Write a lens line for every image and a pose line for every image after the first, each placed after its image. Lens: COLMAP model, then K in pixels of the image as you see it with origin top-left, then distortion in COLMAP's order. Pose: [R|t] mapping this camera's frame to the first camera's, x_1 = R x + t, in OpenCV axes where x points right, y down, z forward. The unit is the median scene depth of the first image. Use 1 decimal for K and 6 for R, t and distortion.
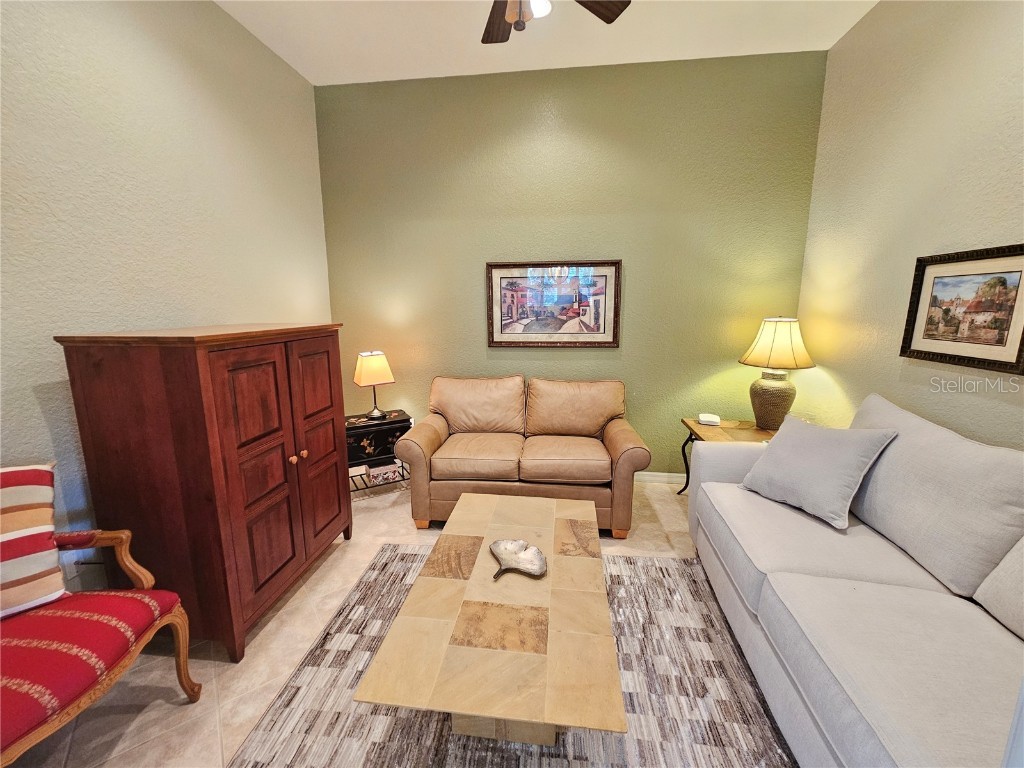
lens RADIAL K [[420.4, 0, 514.3], [0, 420.4, 379.8], [0, 0, 1]] dist [0.001637, -0.000271]
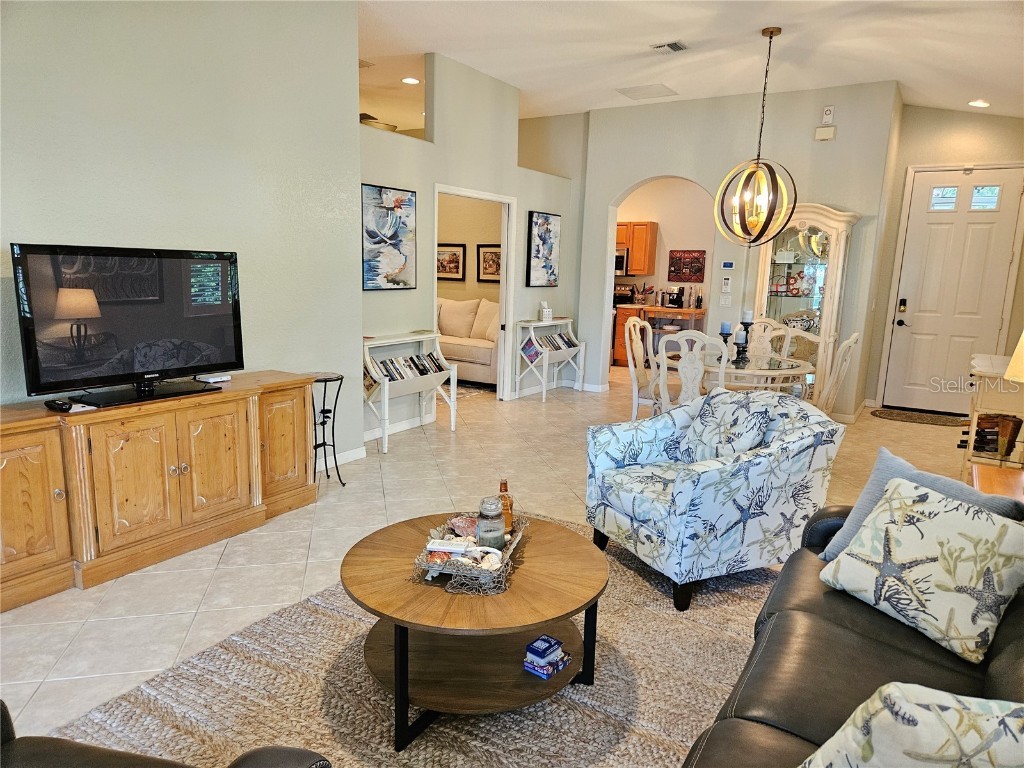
lens RADIAL K [[685.9, 0, 515.4], [0, 685.9, 388.4], [0, 0, 1]] dist [0.075056, -0.058789]
pose [[0.416918, -0.151169, 0.896286, -3.099271], [0.133350, 0.985576, 0.104199, 0.260944], [-0.899109, 0.076077, 0.431062, -1.429732]]
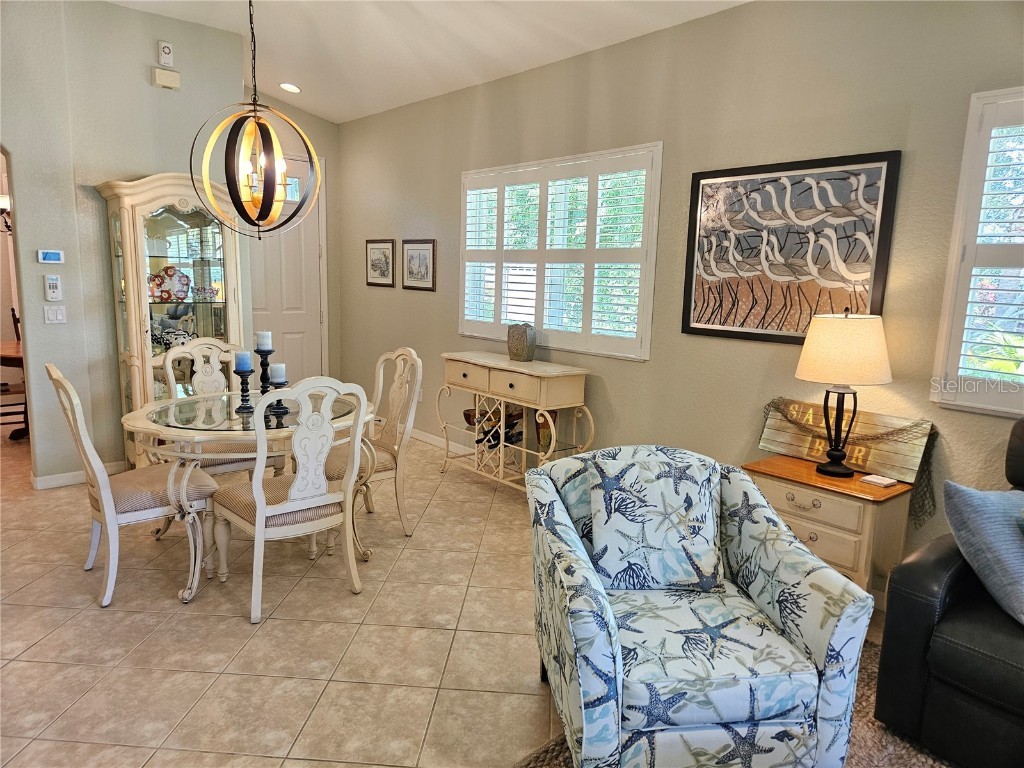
lens RADIAL K [[680.8, 0, 508.1], [0, 680.8, 379.1], [0, 0, 1]] dist [0.044191, -0.003526]
pose [[-0.744832, -0.125588, 0.655326, -1.914922], [0.090751, 0.953934, 0.285960, 0.023494], [-0.661052, 0.272464, -0.699124, -0.227706]]
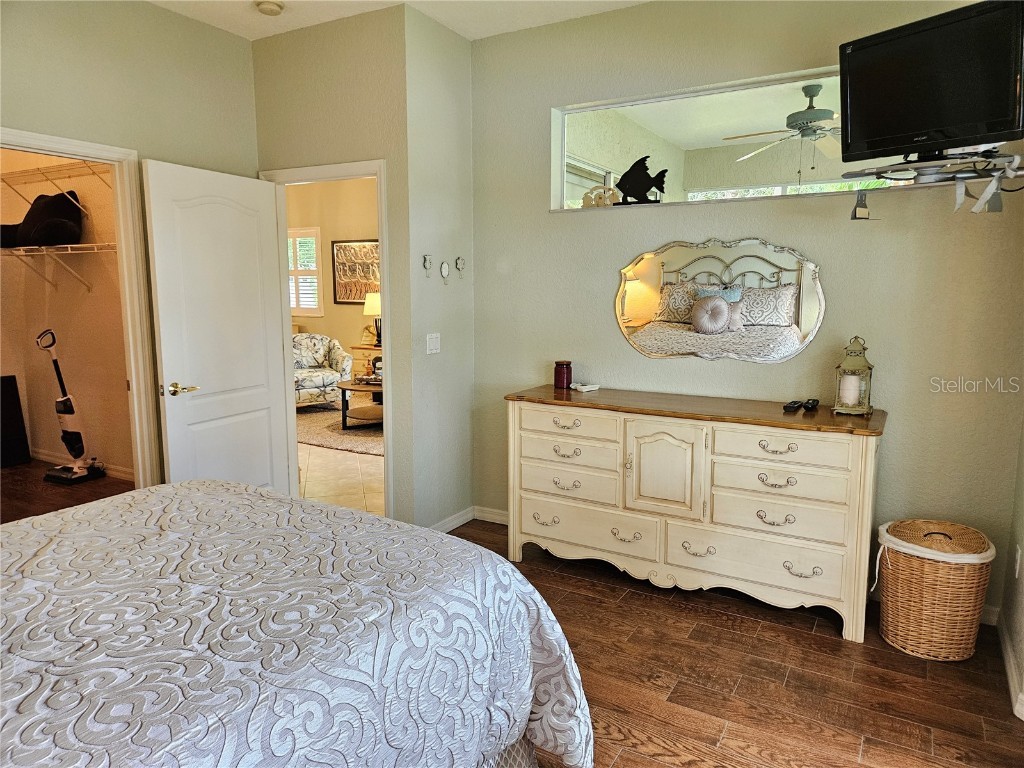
lens RADIAL K [[685.8, 0, 510.0], [0, 685.8, 387.1], [0, 0, 1]] dist [0.069801, -0.056983]
pose [[-0.920004, -0.061383, 0.387073, -4.090714], [0.065676, 0.949544, 0.306680, -0.362157], [-0.386367, 0.307568, -0.869553, 2.021963]]
